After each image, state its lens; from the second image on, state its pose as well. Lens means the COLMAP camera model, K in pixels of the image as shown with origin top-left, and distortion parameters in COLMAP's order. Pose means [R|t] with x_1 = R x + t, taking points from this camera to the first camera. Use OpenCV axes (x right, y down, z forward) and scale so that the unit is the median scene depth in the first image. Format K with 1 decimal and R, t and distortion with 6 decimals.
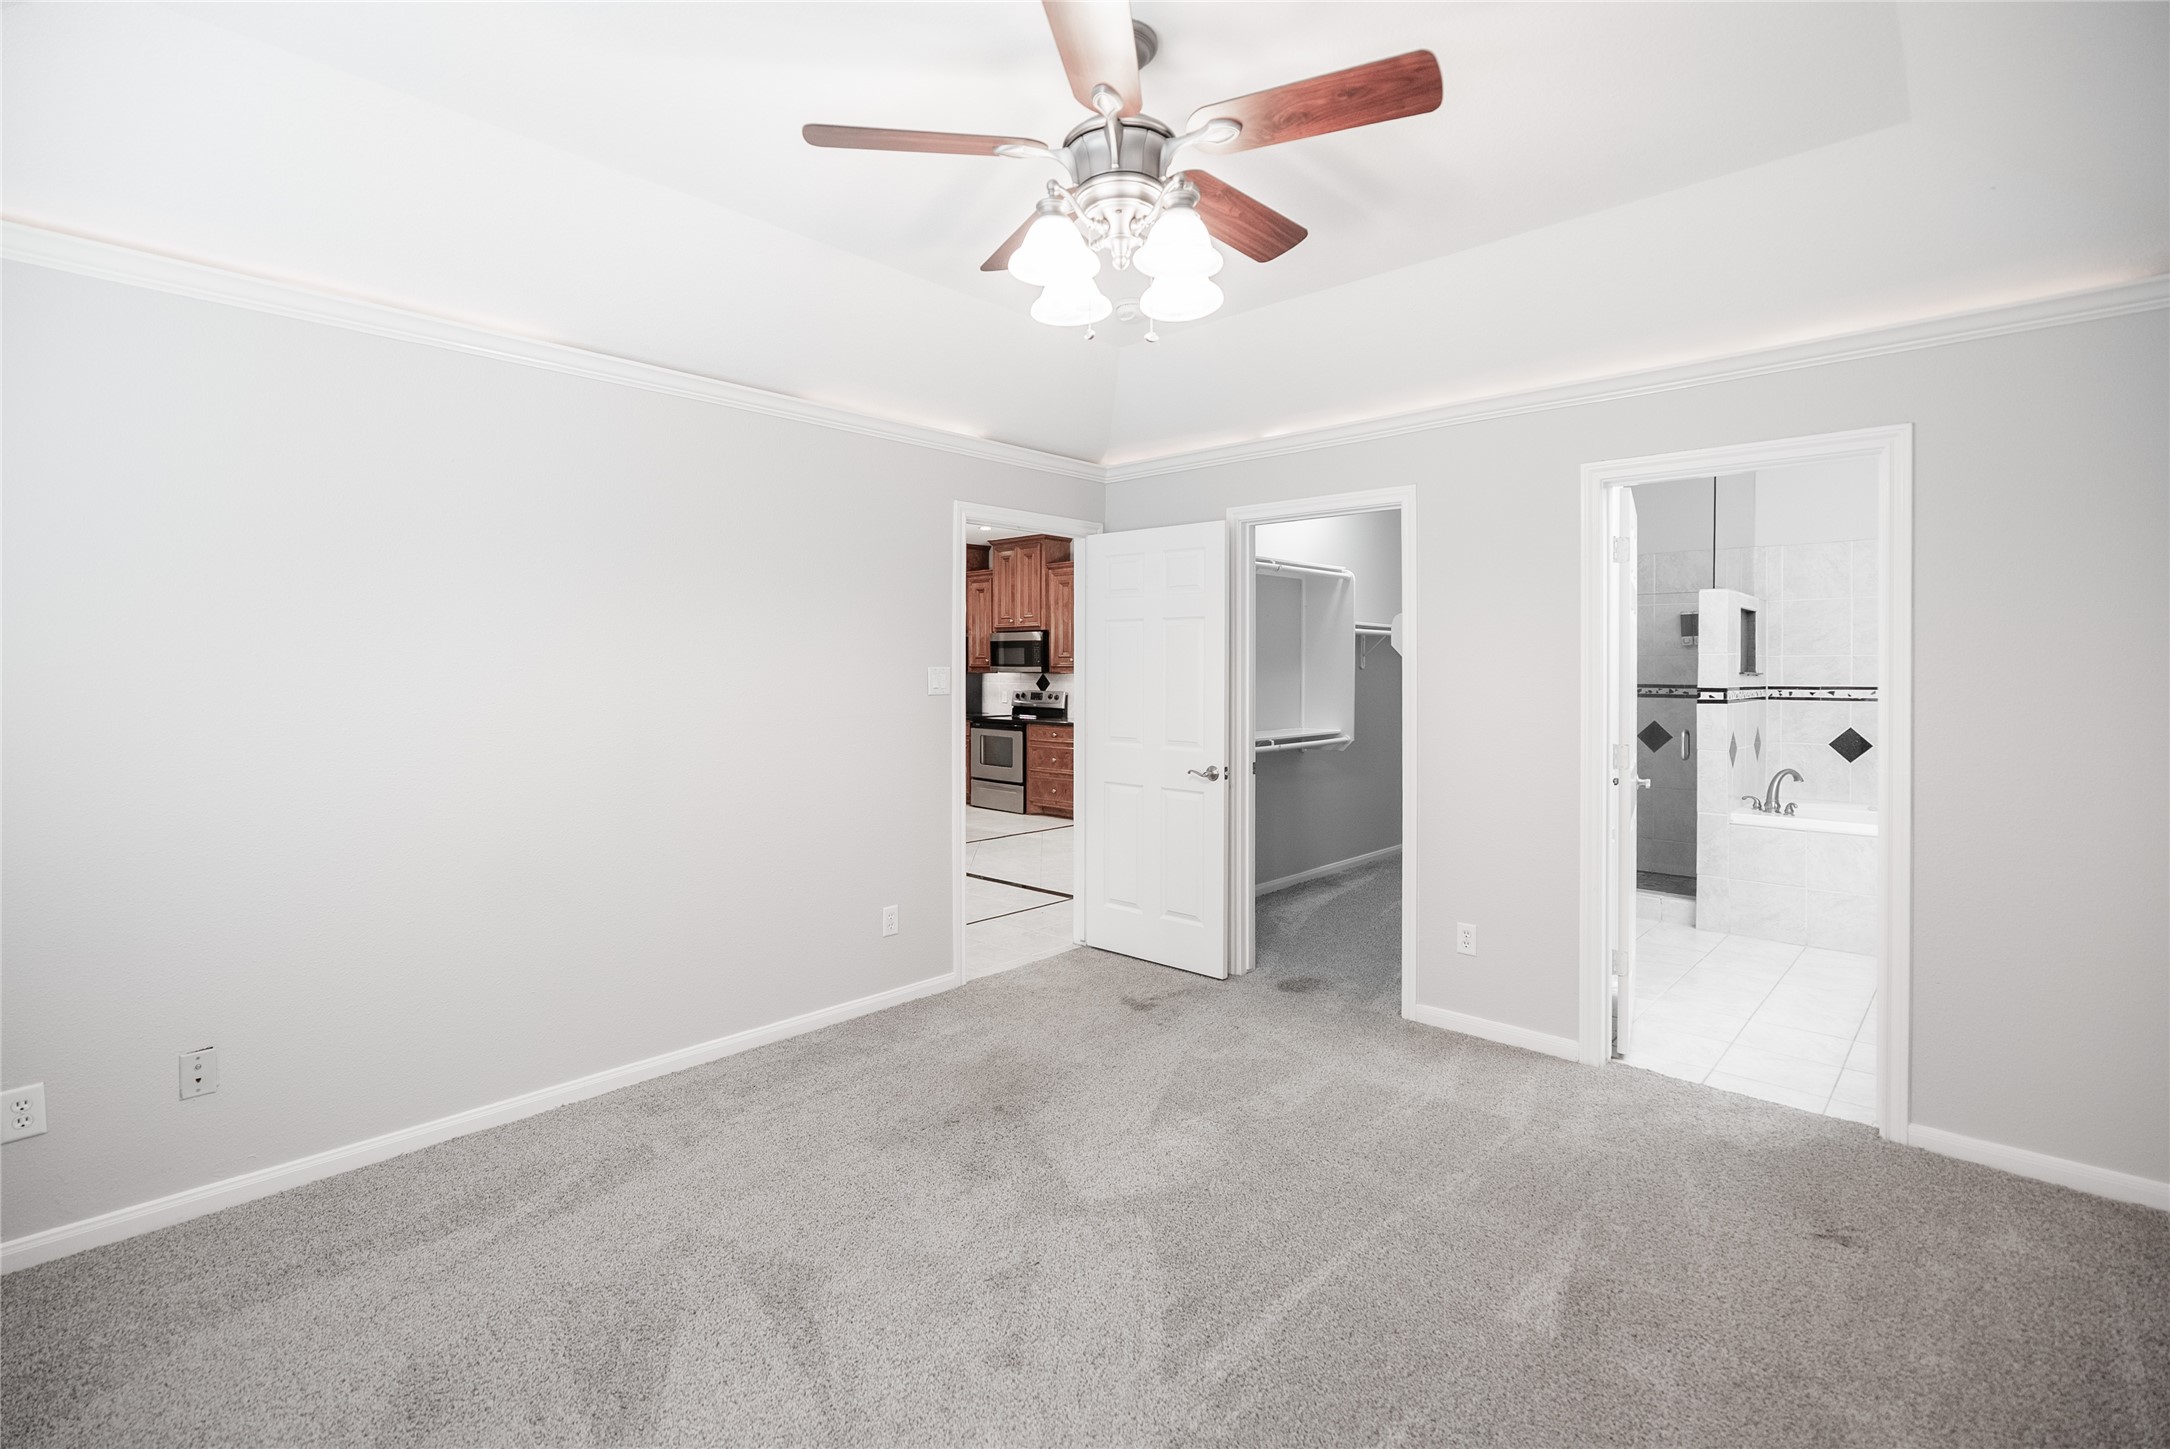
lens RADIAL K [[1051.5, 0, 1066.0], [0, 1051.5, 670.3], [0, 0, 1]] dist [-0.015714, 0.006097]
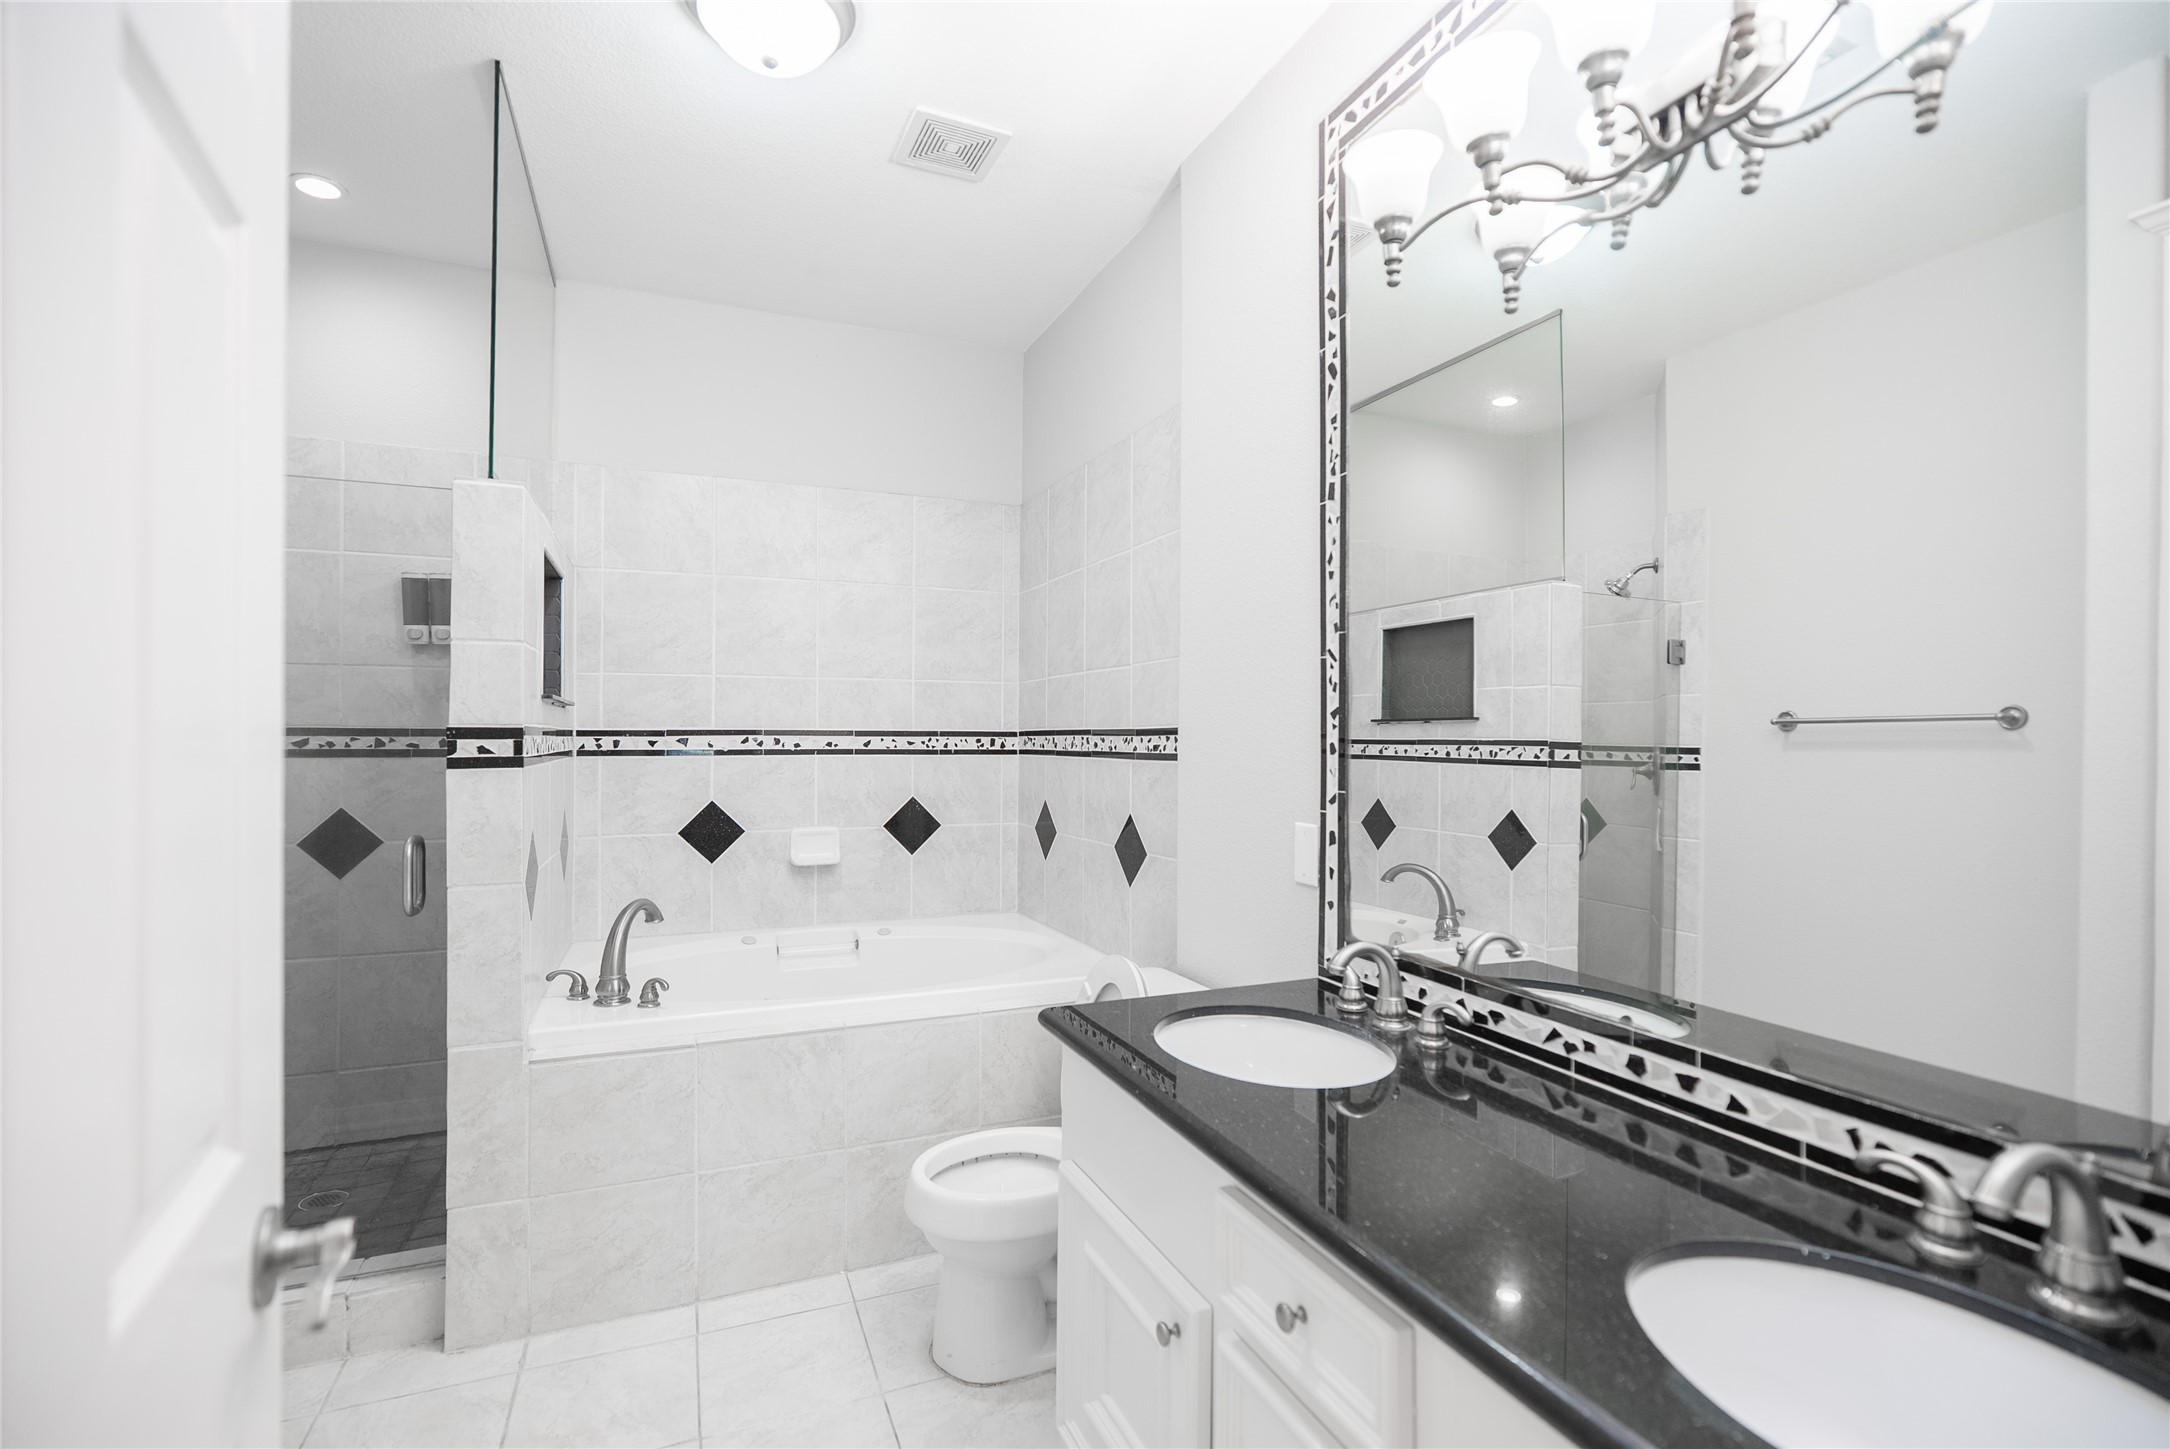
lens RADIAL K [[1051.5, 0, 1123.2], [0, 1051.5, 722.2], [0, 0, 1]] dist [-0.015714, 0.006097]
pose [[0.420493, 0.007075, 0.907268, 0.329468], [-0.000060, 0.999970, -0.007770, 0.016179], [-0.907296, 0.003213, 0.420480, 0.562651]]
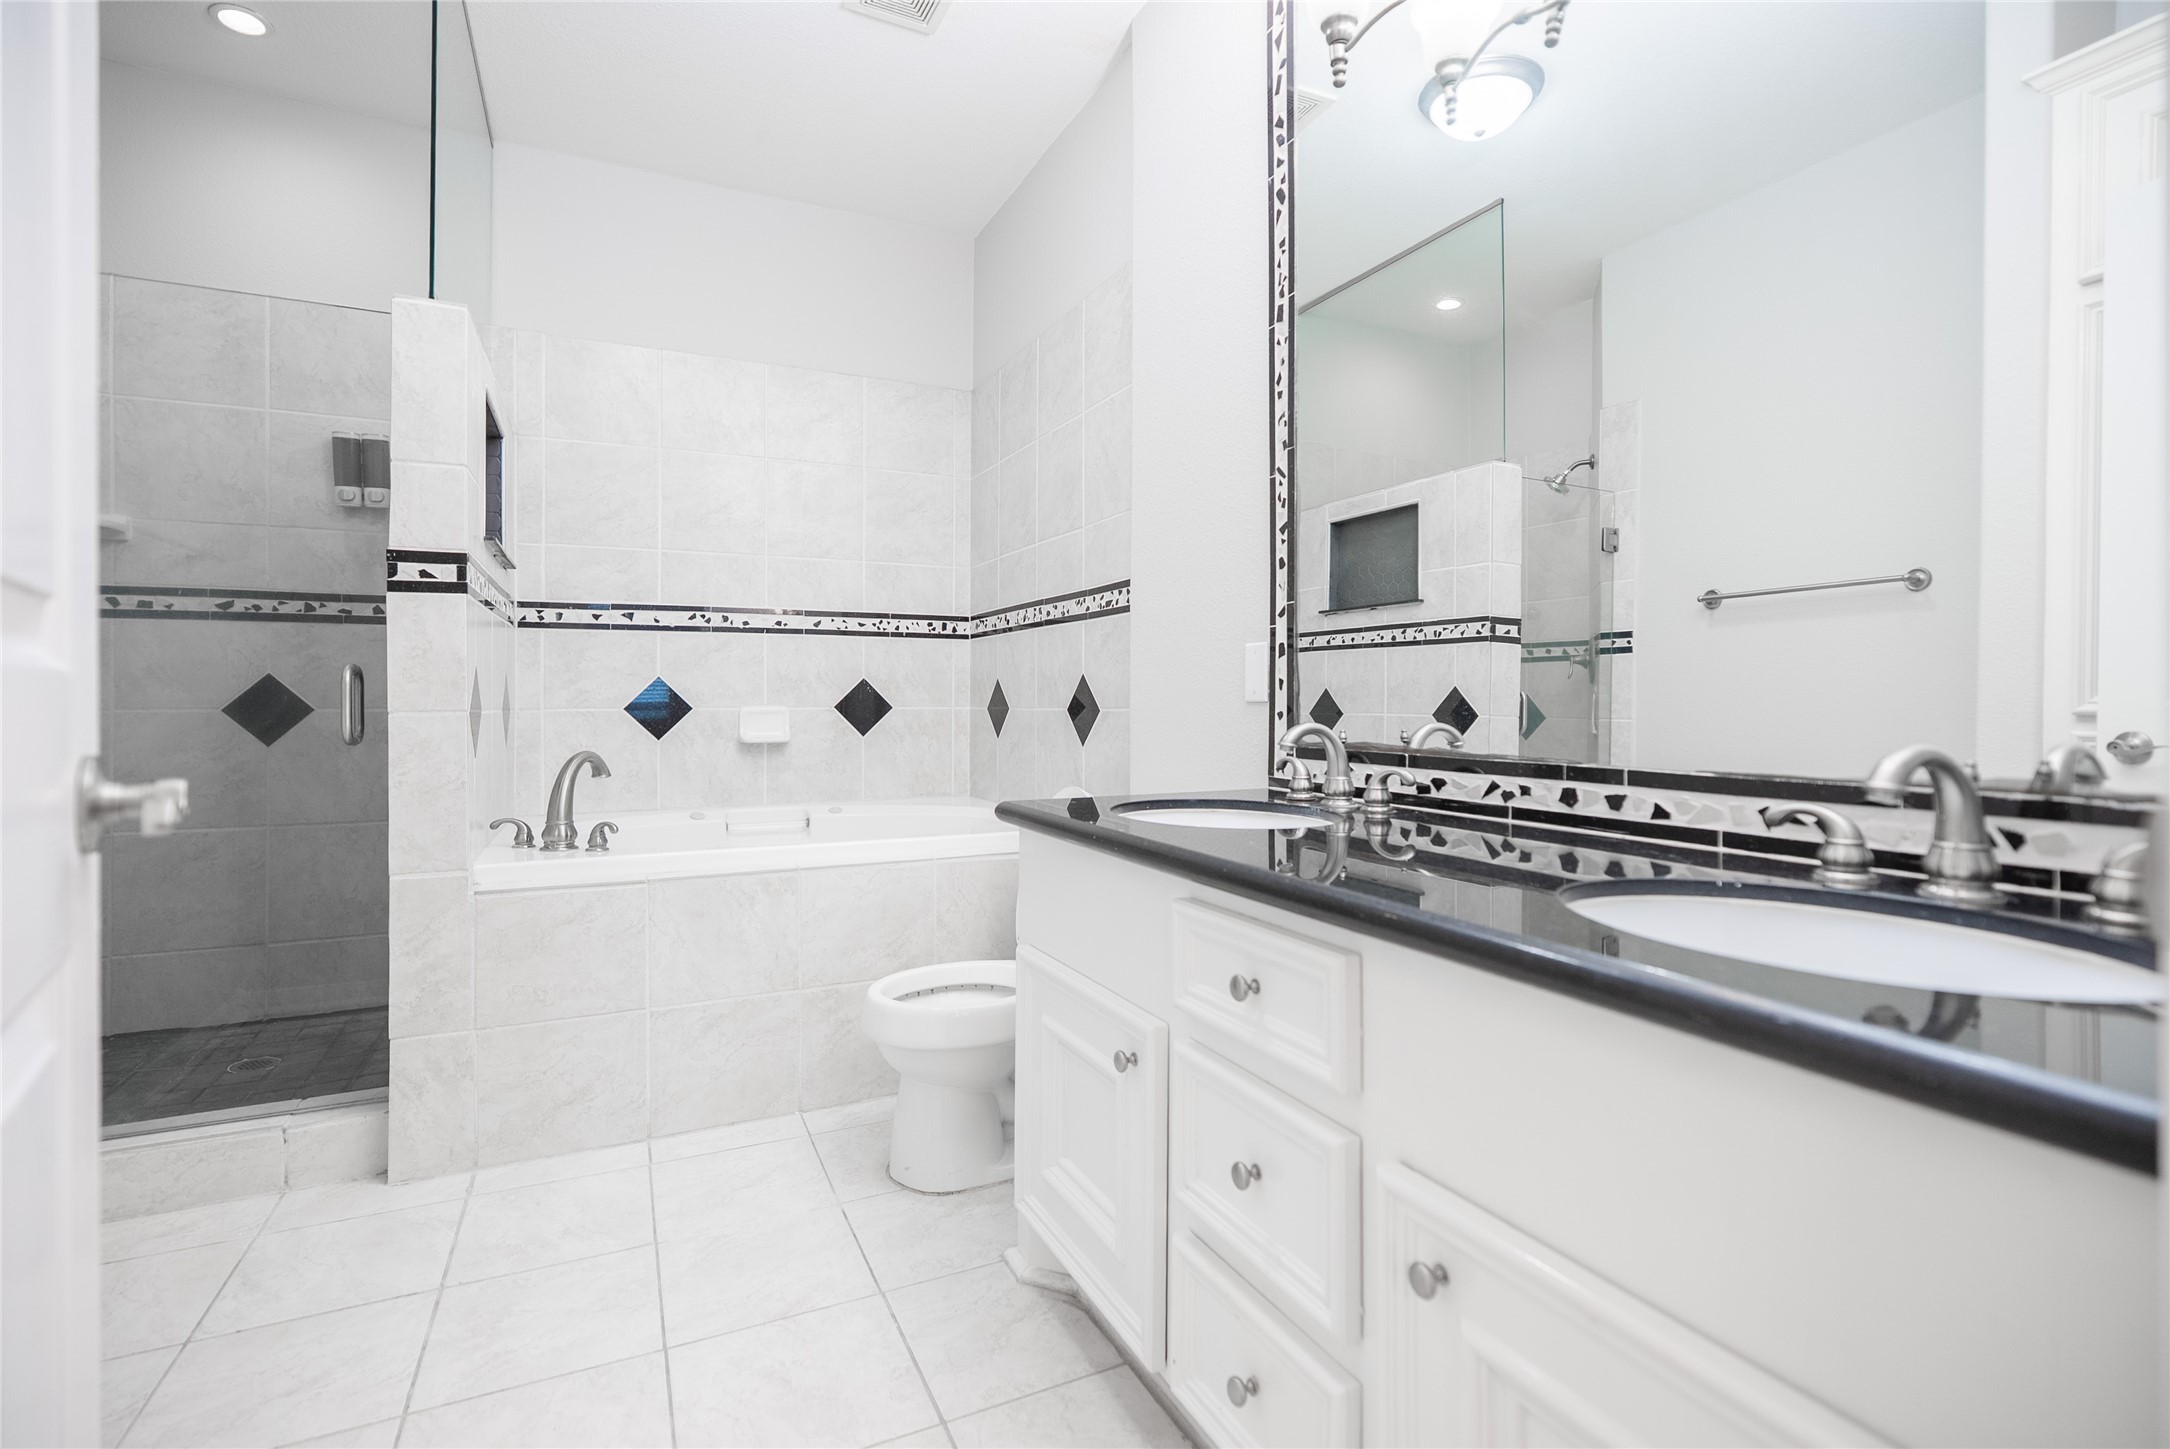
lens RADIAL K [[1051.5, 0, 1131.1], [0, 1051.5, 690.7], [0, 0, 1]] dist [-0.015714, 0.006097]
pose [[0.369209, -0.000471, 0.929346, 0.323356], [0.002850, 0.999996, -0.000625, 0.063988], [-0.929342, 0.002879, 0.369209, 0.561789]]
